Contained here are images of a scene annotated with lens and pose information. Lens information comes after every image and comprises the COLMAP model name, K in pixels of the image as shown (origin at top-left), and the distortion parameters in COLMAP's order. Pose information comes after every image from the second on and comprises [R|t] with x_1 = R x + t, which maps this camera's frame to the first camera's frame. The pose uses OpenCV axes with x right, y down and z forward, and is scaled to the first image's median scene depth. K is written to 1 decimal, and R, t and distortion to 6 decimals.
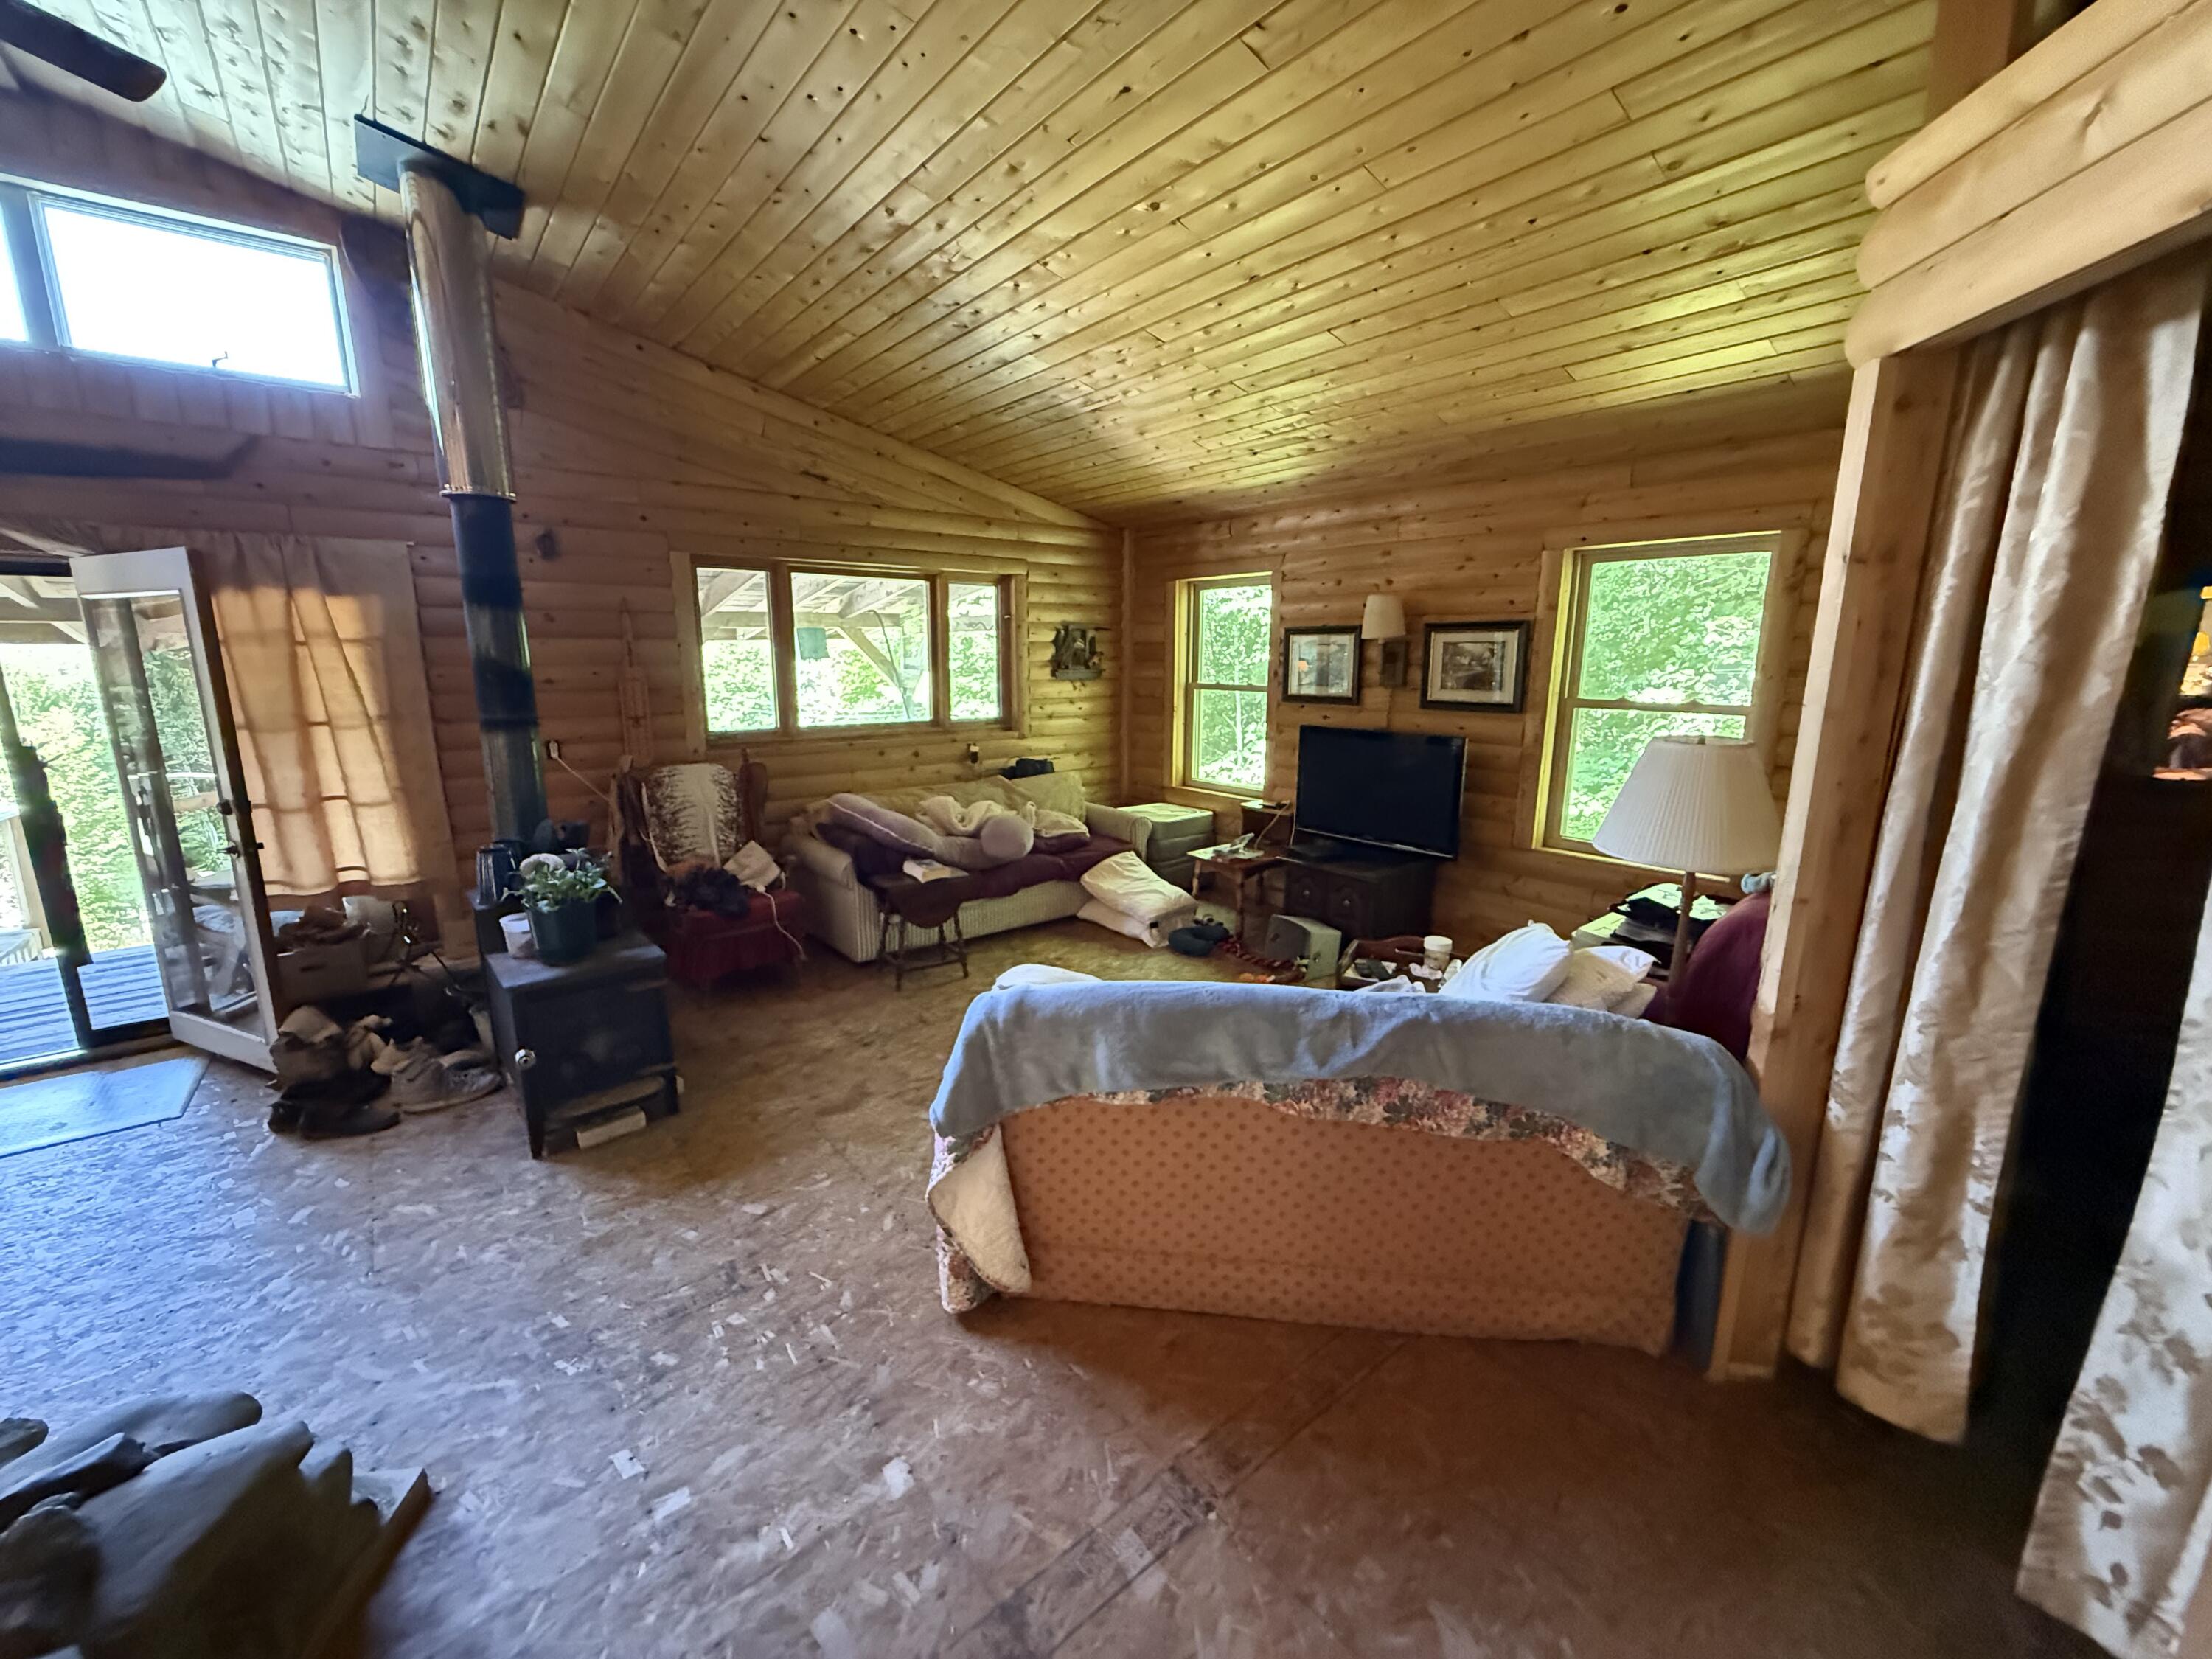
lens RADIAL K [[875.0, 0, 1096.6], [0, 875.0, 831.3], [0, 0, 1]] dist [-0.001542, -0.000275]
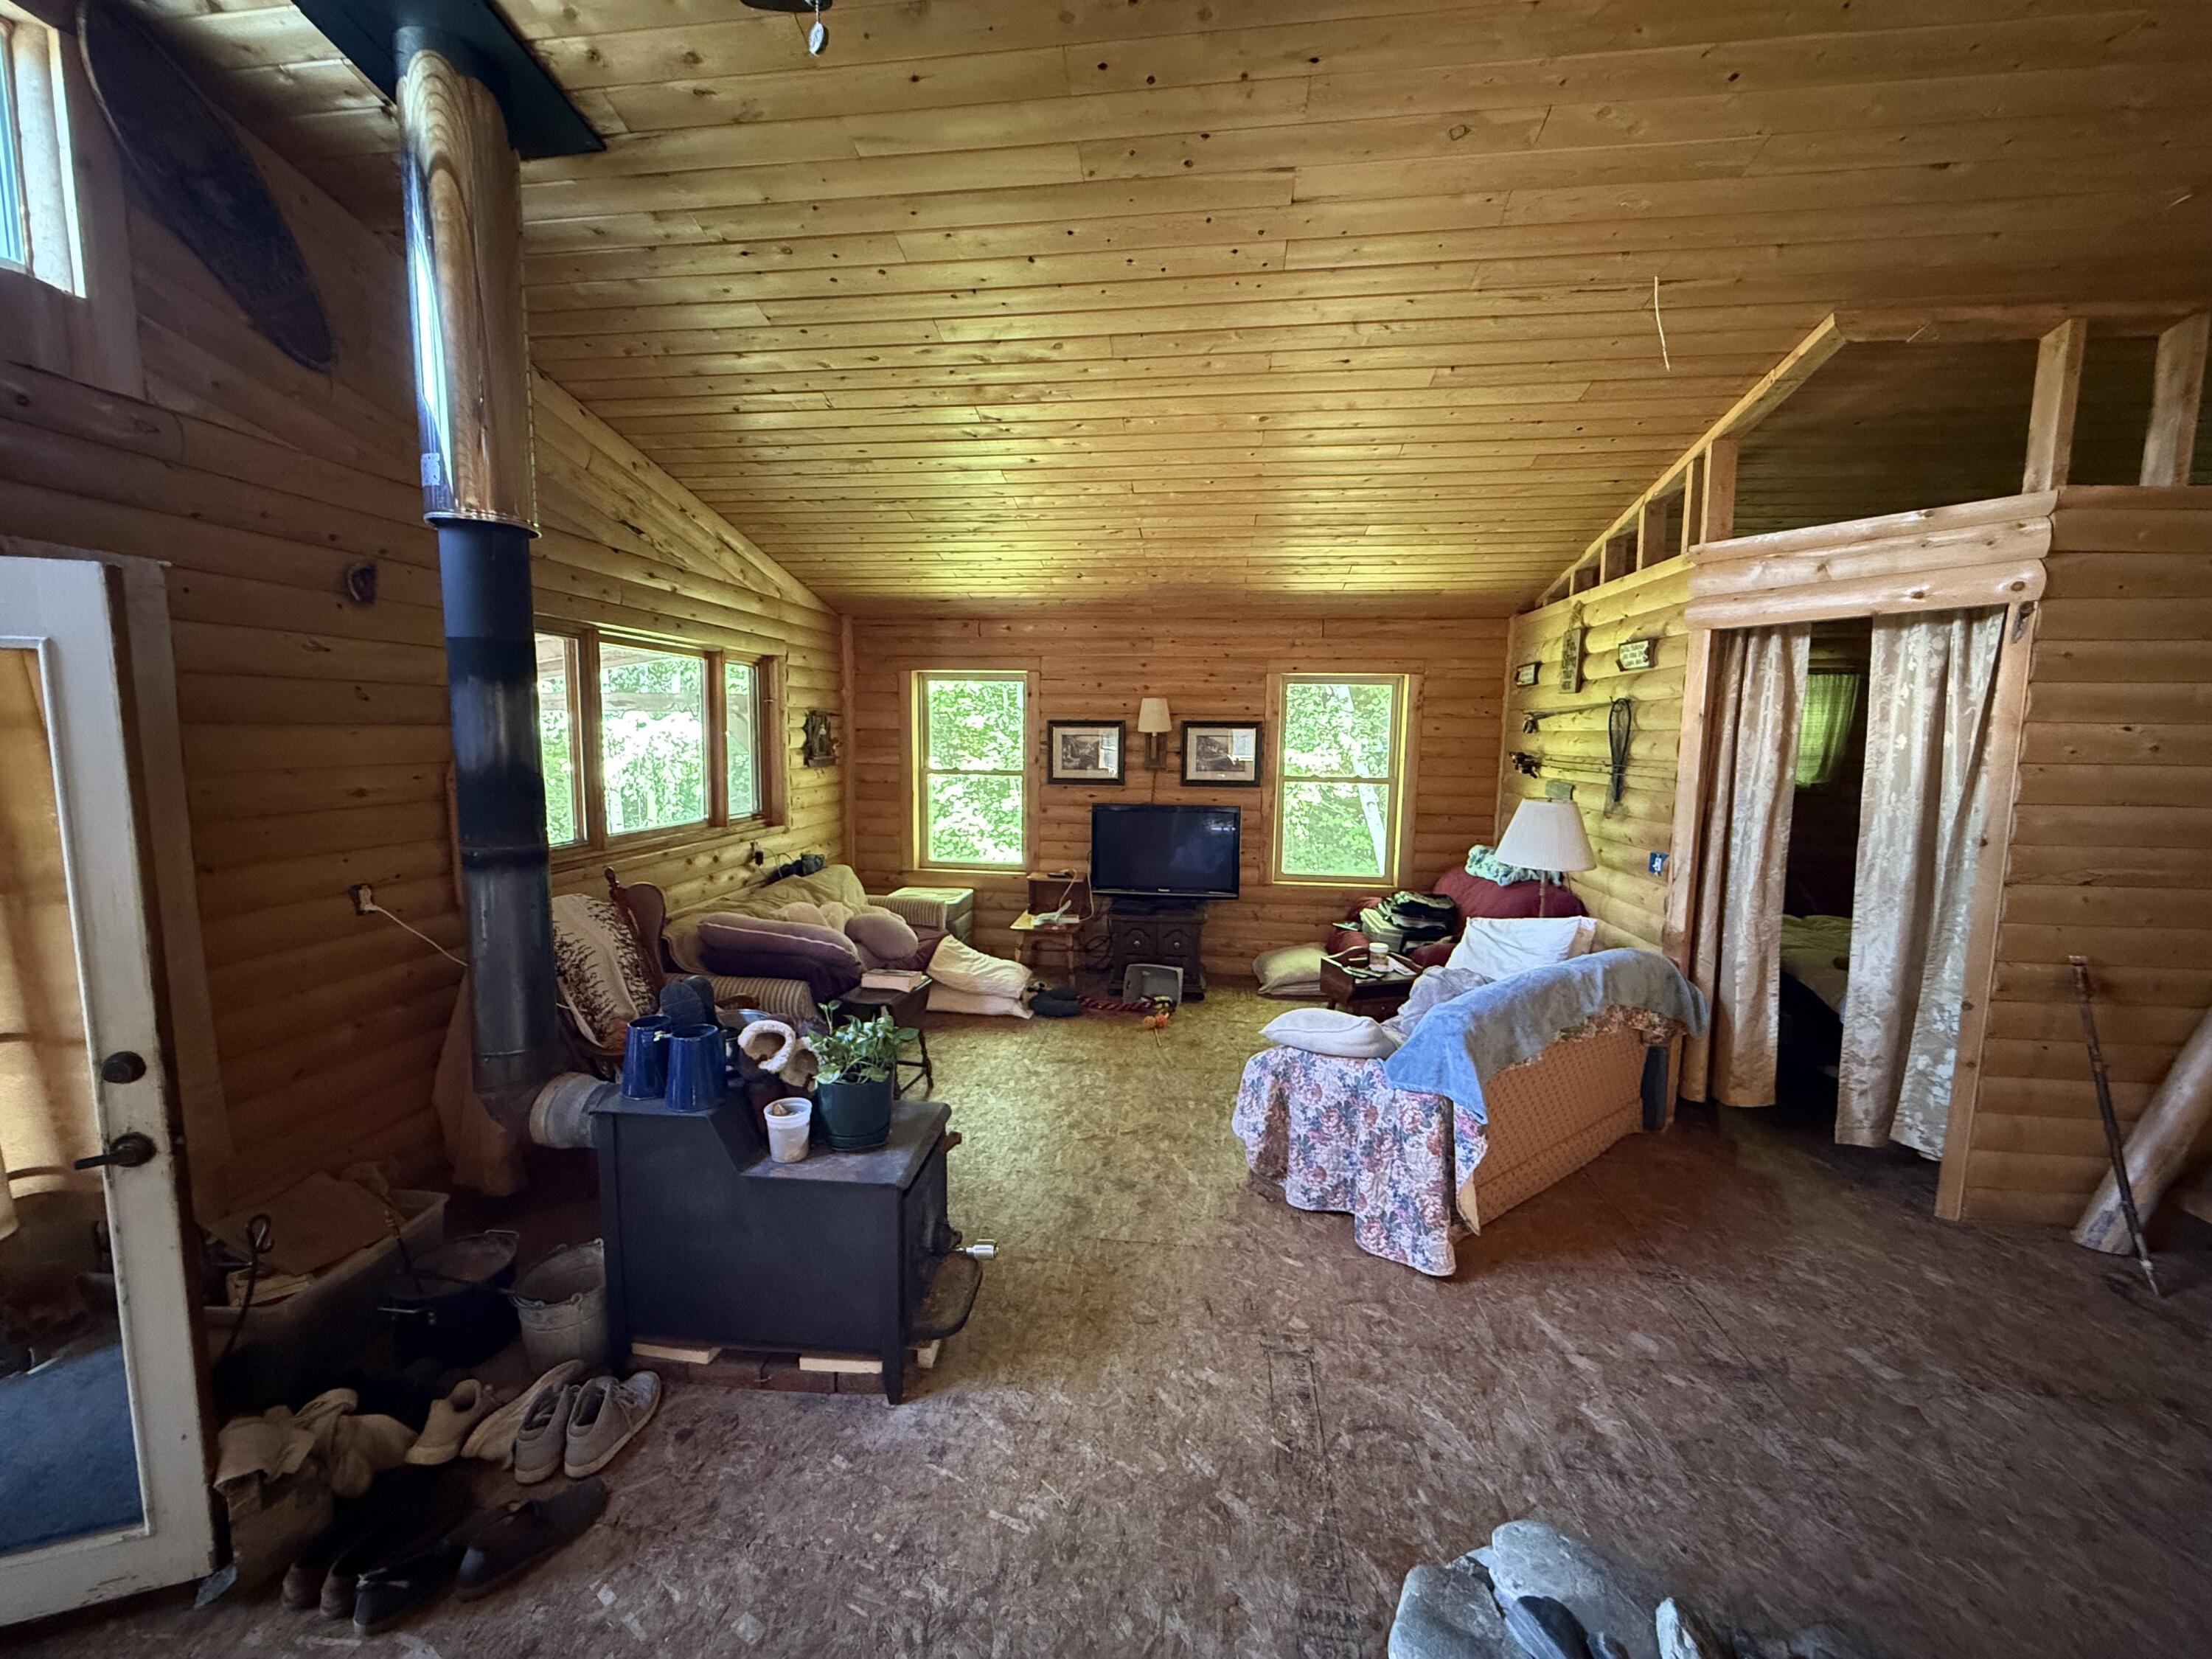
lens RADIAL K [[875.0, 0, 1097.2], [0, 875.0, 831.6], [0, 0, 1]] dist [-0.001542, -0.000275]
pose [[0.725455, -0.069924, 0.684708, -0.577996], [0.125290, 0.991621, -0.031480, -0.047337], [-0.676770, 0.108625, 0.728137, 0.149316]]
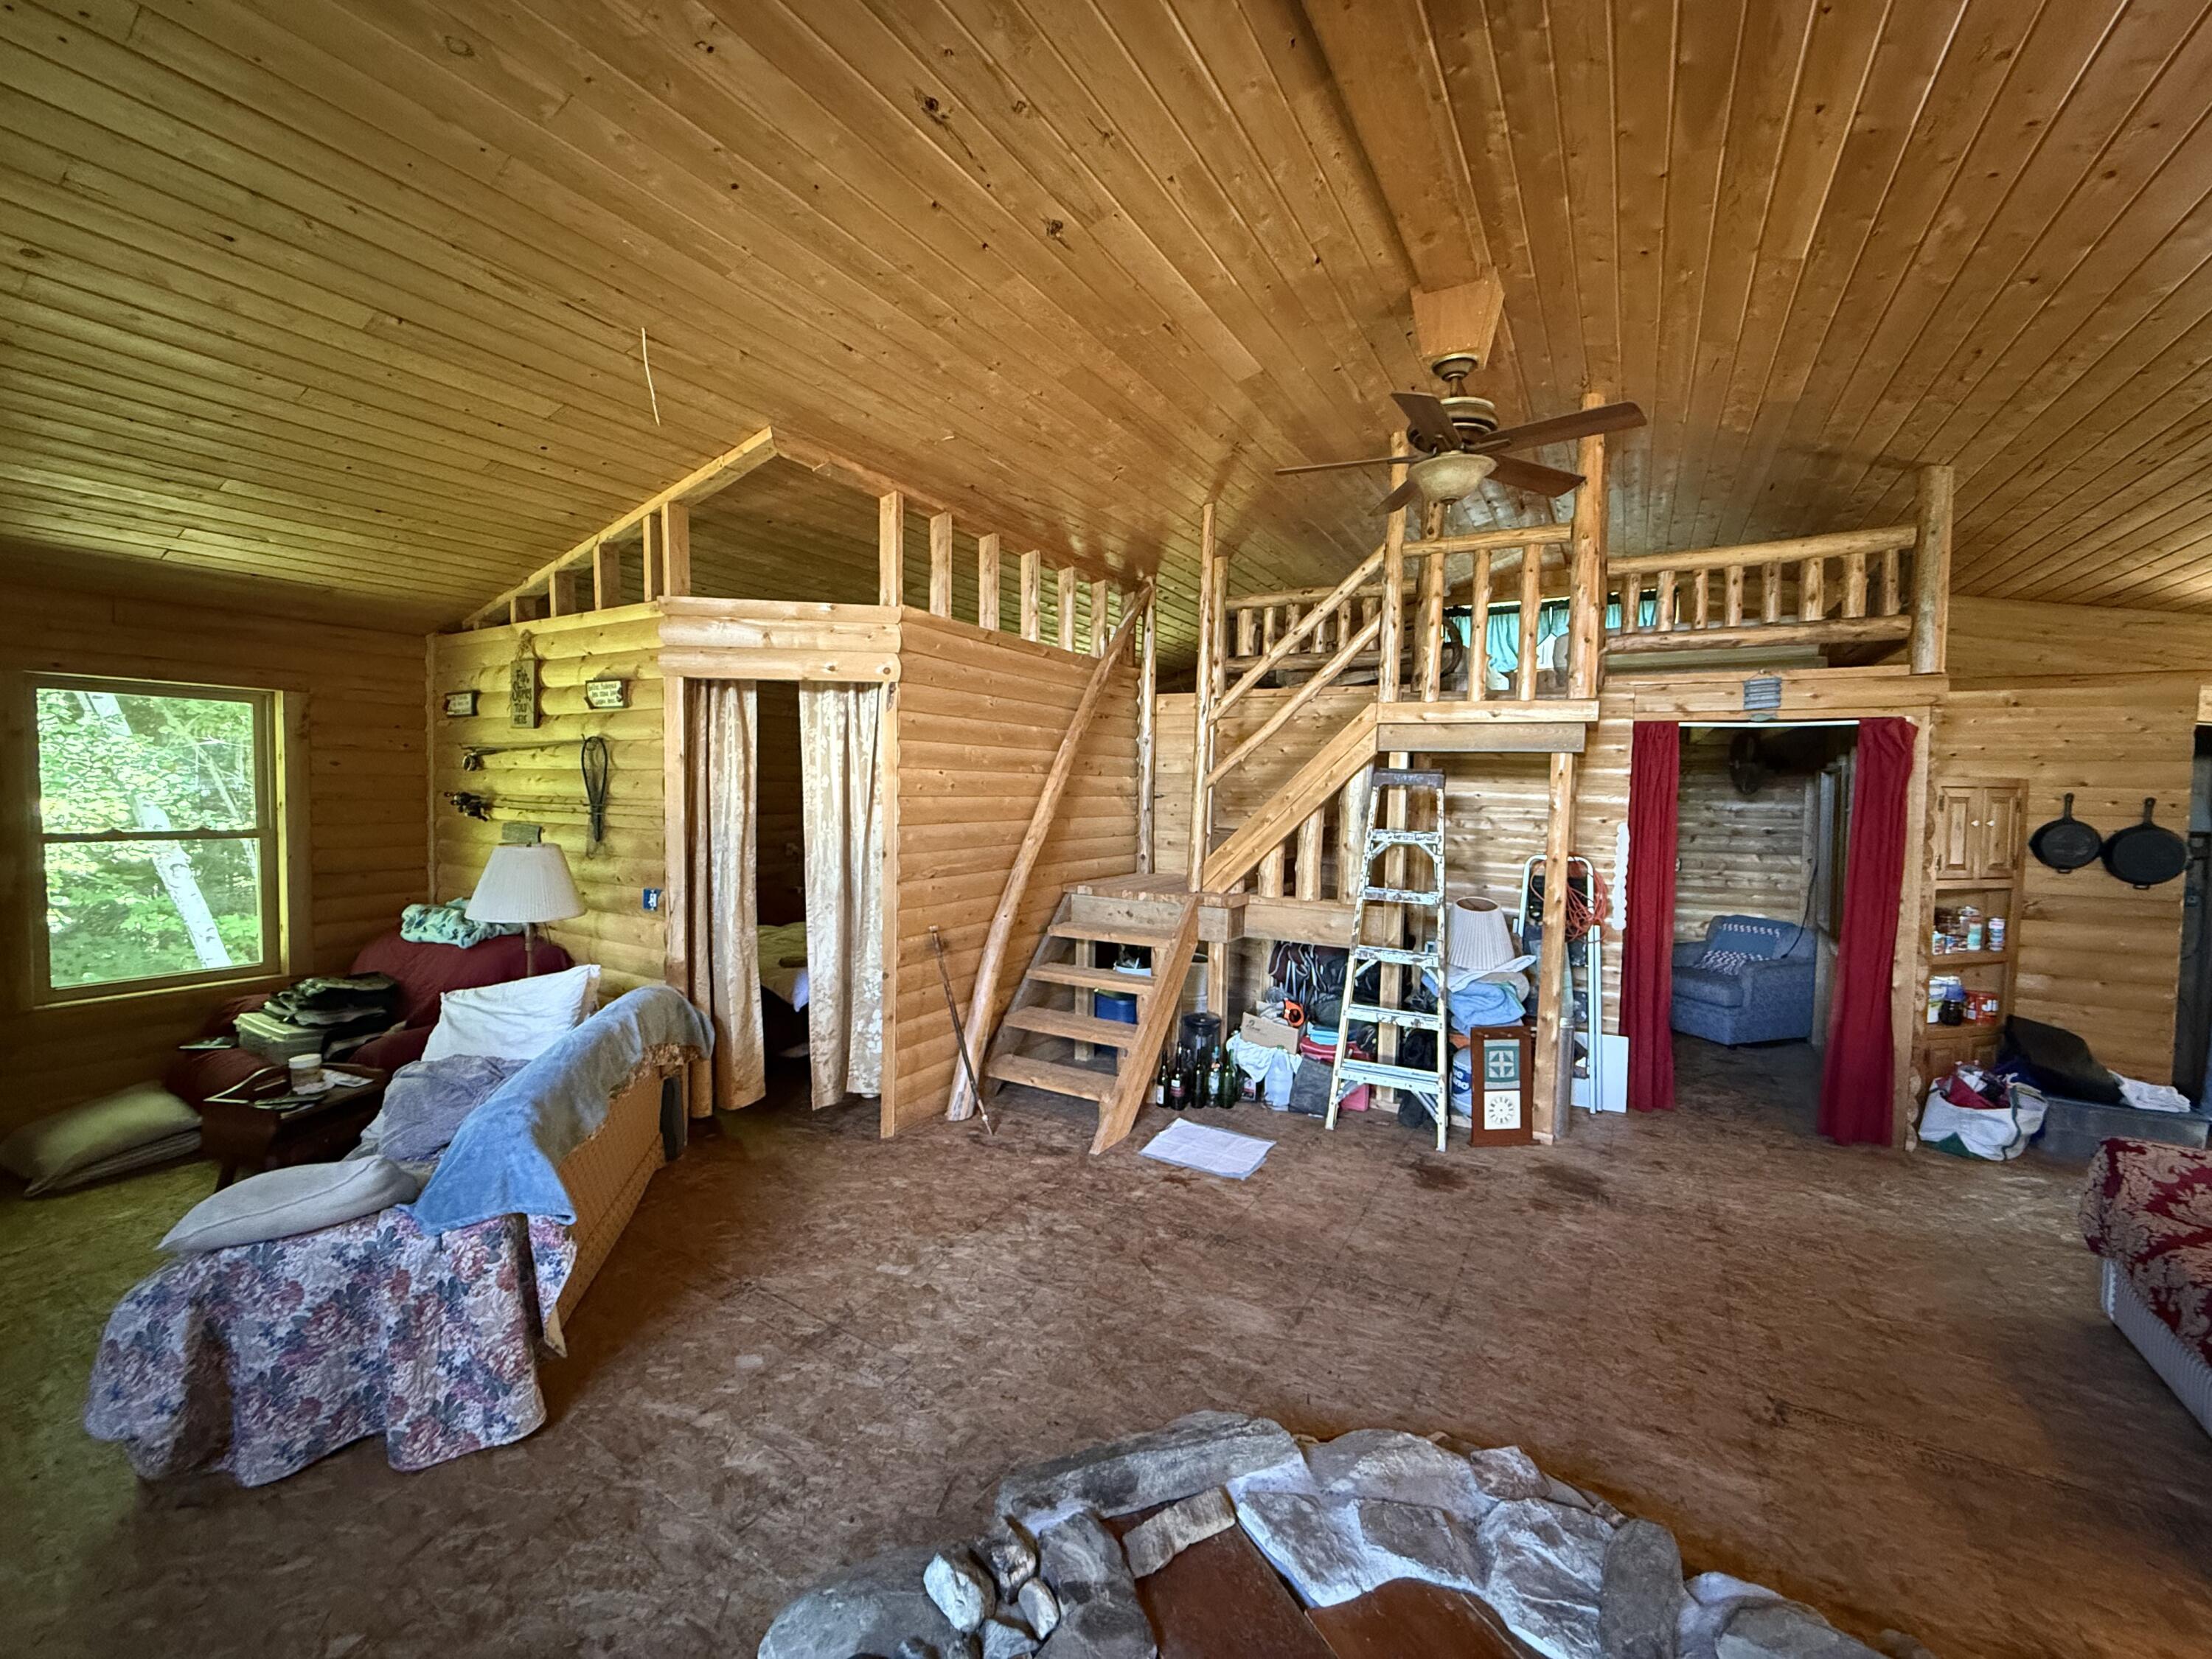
lens RADIAL K [[875.0, 0, 1105.1], [0, 875.0, 829.2], [0, 0, 1]] dist [-0.001542, -0.000275]
pose [[-0.331059, -0.052410, 0.942153, -0.568204], [0.170579, 0.978683, 0.114382, -0.064507], [-0.928064, 0.198579, -0.315062, 0.238095]]
